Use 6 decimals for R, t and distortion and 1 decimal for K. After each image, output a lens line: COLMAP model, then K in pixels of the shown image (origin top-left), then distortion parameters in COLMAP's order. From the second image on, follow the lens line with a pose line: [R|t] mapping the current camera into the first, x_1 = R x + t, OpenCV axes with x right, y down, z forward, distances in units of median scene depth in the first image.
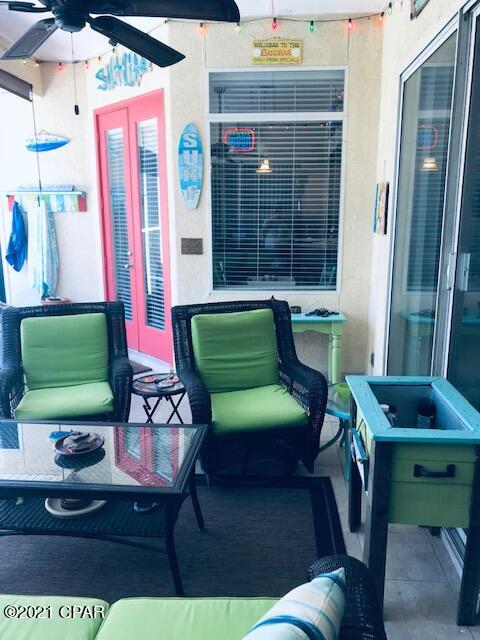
lens RADIAL K [[526.3, 0, 240.0], [0, 526.3, 320.0], [0, 0, 1]] dist [-0.001802, -0.002454]
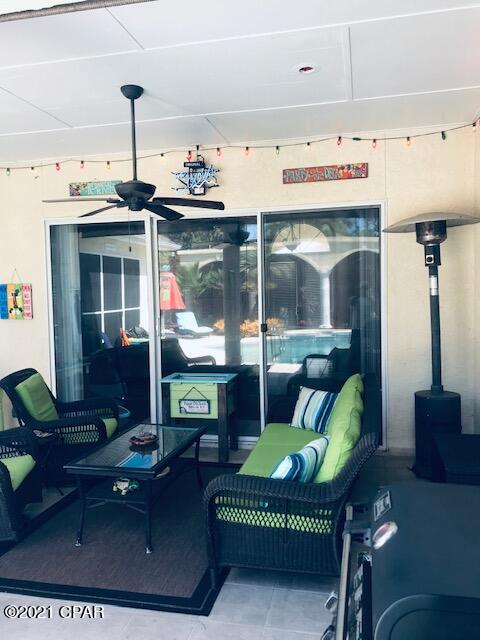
lens RADIAL K [[522.7, 0, 245.3], [0, 522.7, 318.8], [0, 0, 1]] dist [0.047783, -0.063048]
pose [[0.151867, -0.053153, 0.986971, -0.960613], [0.224900, 0.974218, 0.017861, -0.048147], [-0.962474, 0.219257, 0.159906, 0.171877]]
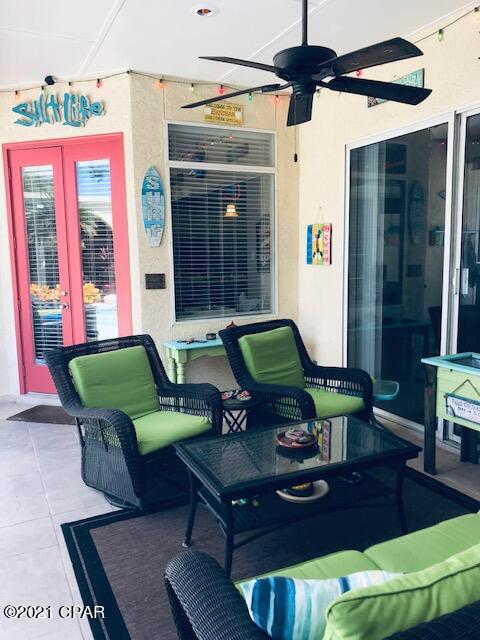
lens RADIAL K [[522.6, 0, 240.0], [0, 522.6, 320.0], [0, 0, 1]] dist [0.013563, 0.000561]
pose [[0.865512, -0.075577, 0.495153, -0.488862], [0.116617, 0.991790, -0.052463, 0.011316], [-0.487123, 0.103150, 0.867220, 0.020377]]
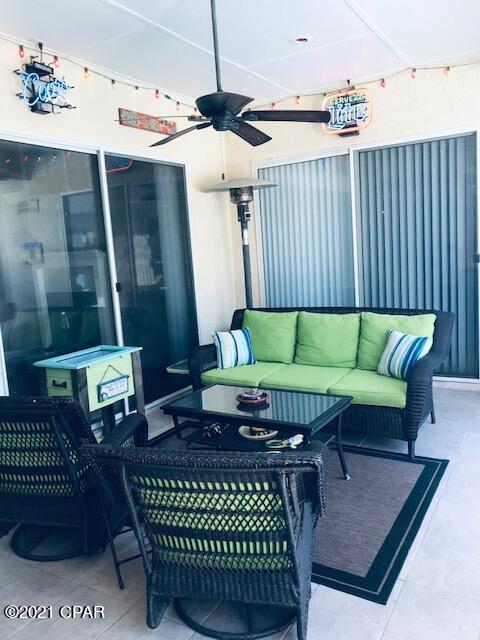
lens RADIAL K [[522.6, 0, 240.0], [0, 522.6, 320.0], [0, 0, 1]] dist [0.013563, 0.000561]
pose [[-0.889644, -0.002965, 0.456645, -0.481431], [0.160339, 0.934284, 0.318441, -0.227313], [-0.427580, 0.356517, -0.830705, 1.101670]]
